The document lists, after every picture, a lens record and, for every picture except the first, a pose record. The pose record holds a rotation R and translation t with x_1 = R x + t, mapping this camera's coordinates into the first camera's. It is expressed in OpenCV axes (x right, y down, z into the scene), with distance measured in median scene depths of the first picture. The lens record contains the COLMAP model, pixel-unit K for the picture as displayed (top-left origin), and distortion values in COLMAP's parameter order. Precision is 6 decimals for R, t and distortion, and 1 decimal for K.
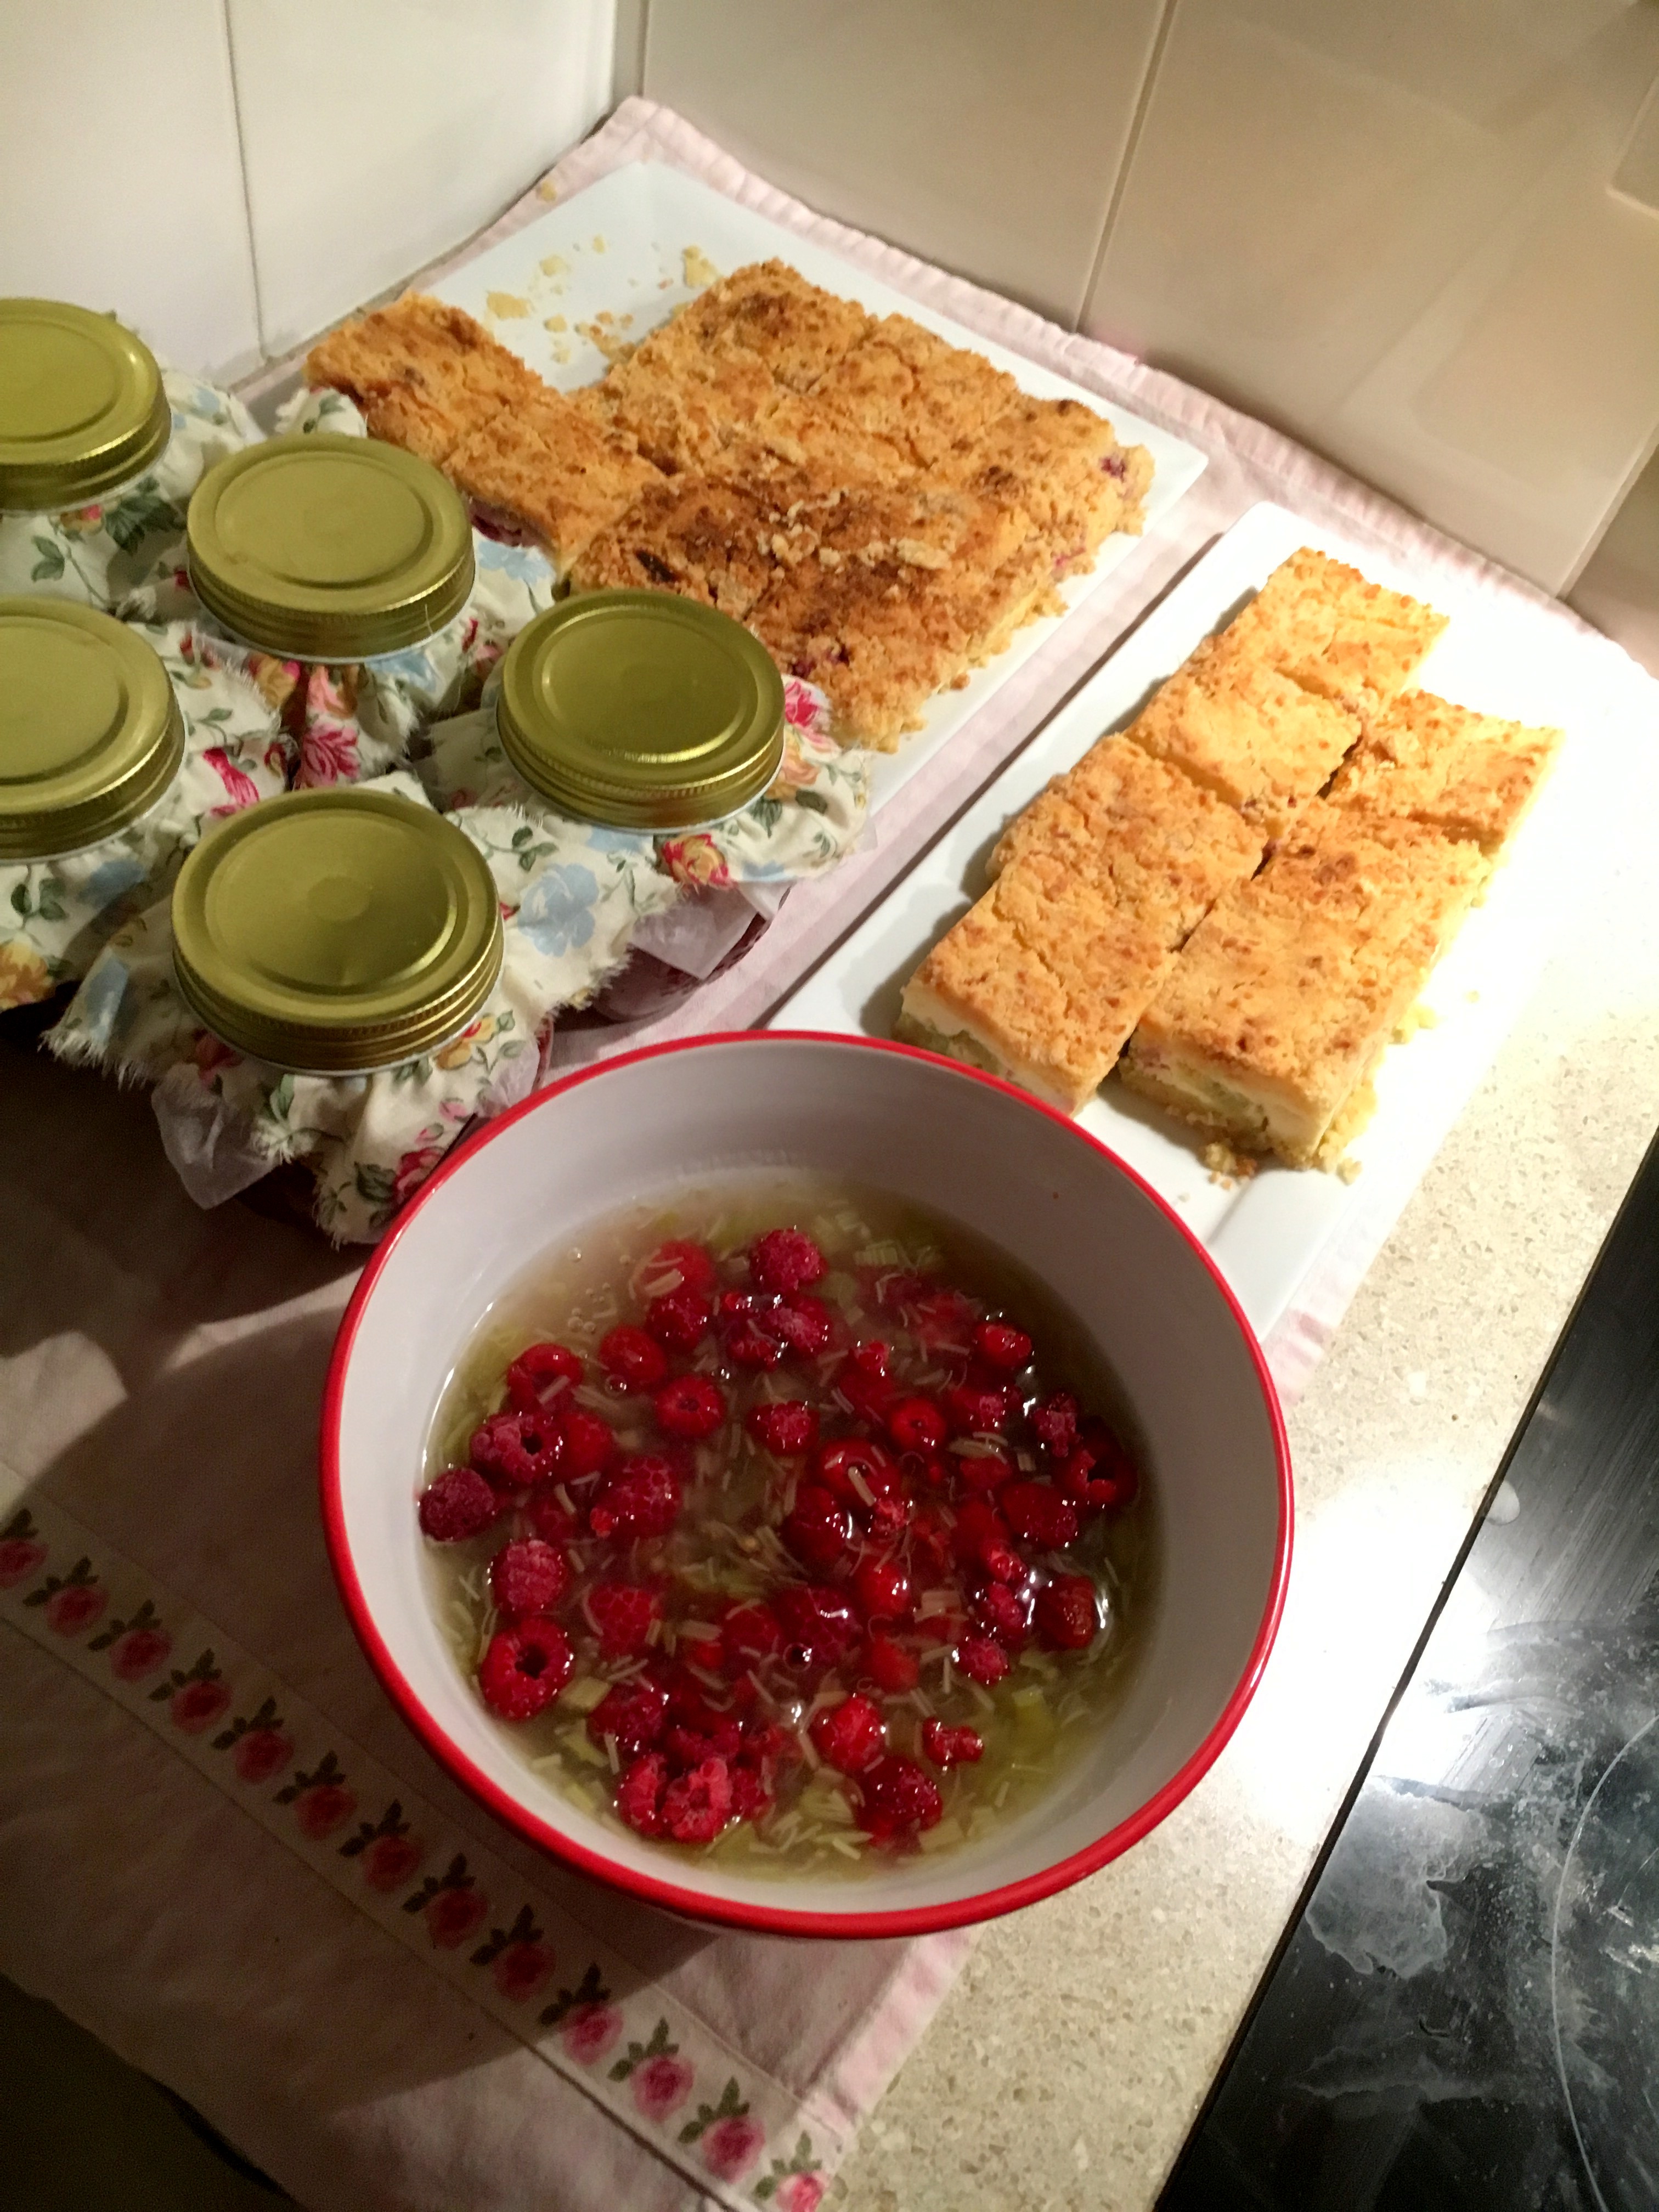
lens RADIAL K [[1917.8, 0, 829.5], [0, 1917.8, 1106.0], [0, 0, 1]] dist [0.003542, -0.045303]
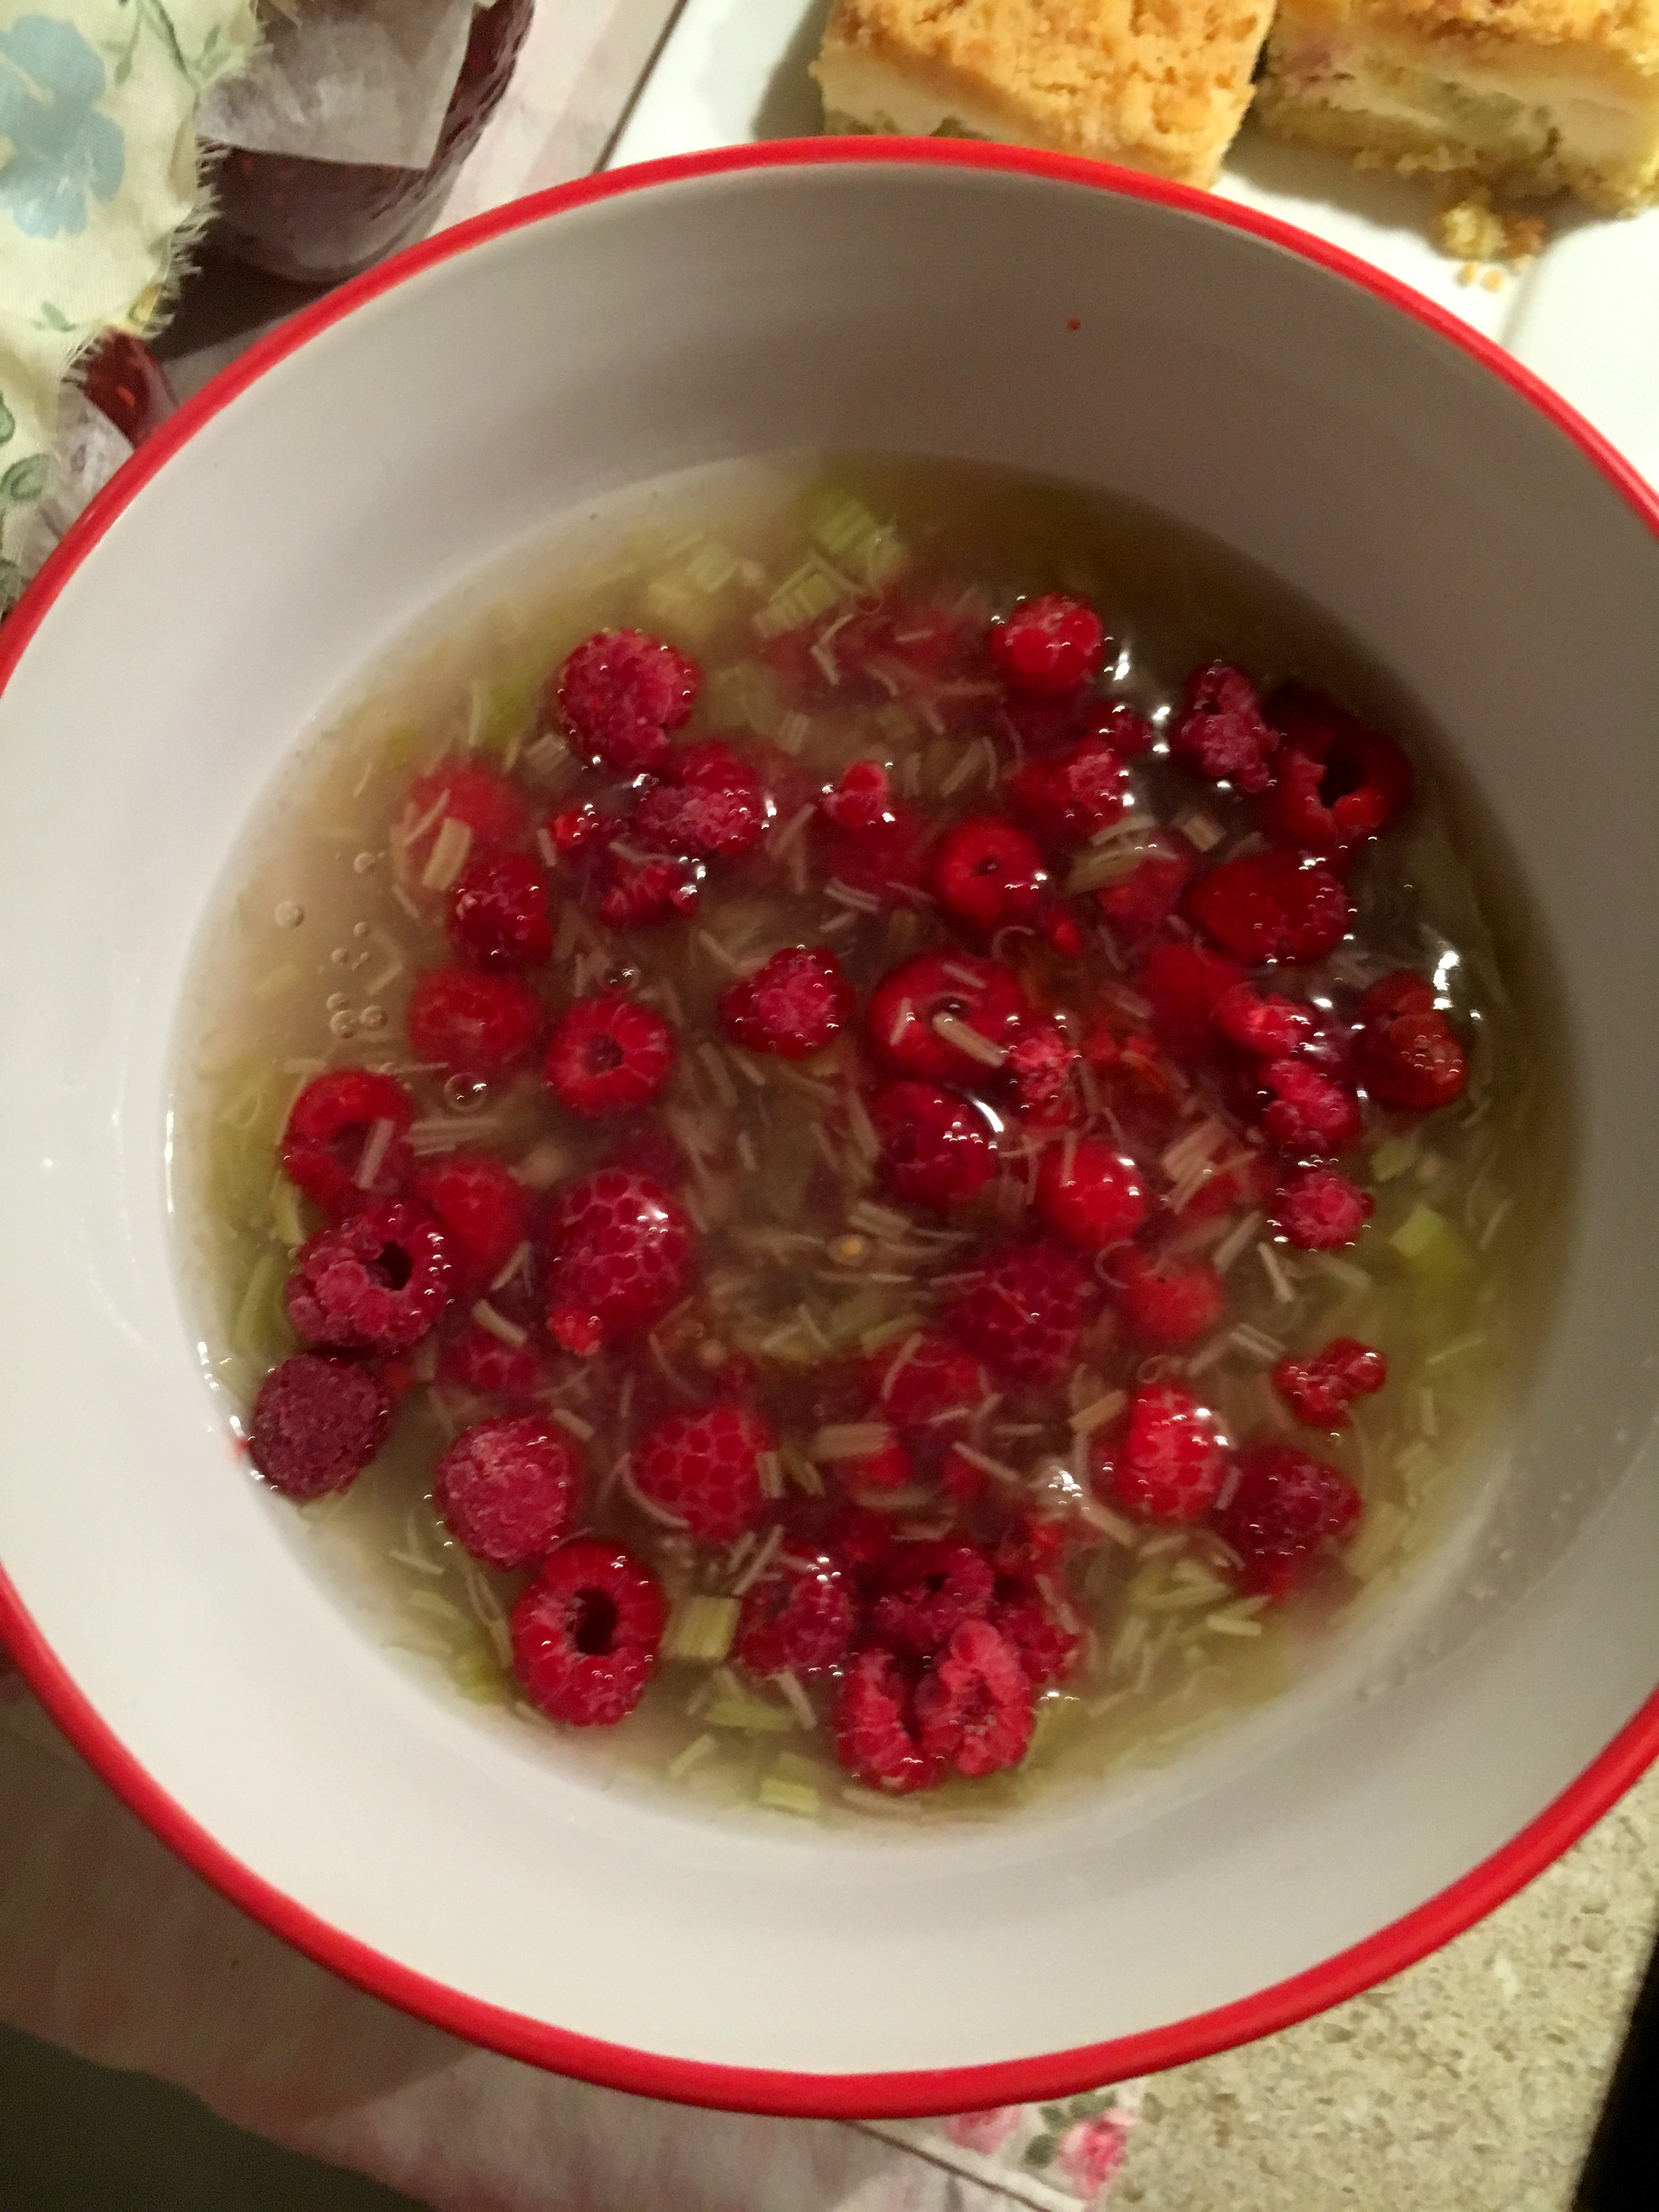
lens RADIAL K [[1917.8, 0, 829.5], [0, 1917.8, 1106.0], [0, 0, 1]] dist [0.003542, -0.045303]
pose [[0.963775, -0.224676, -0.143733, 0.054448], [0.265139, 0.865610, 0.424759, -0.036976], [0.028984, -0.447481, 0.893824, 0.423457]]
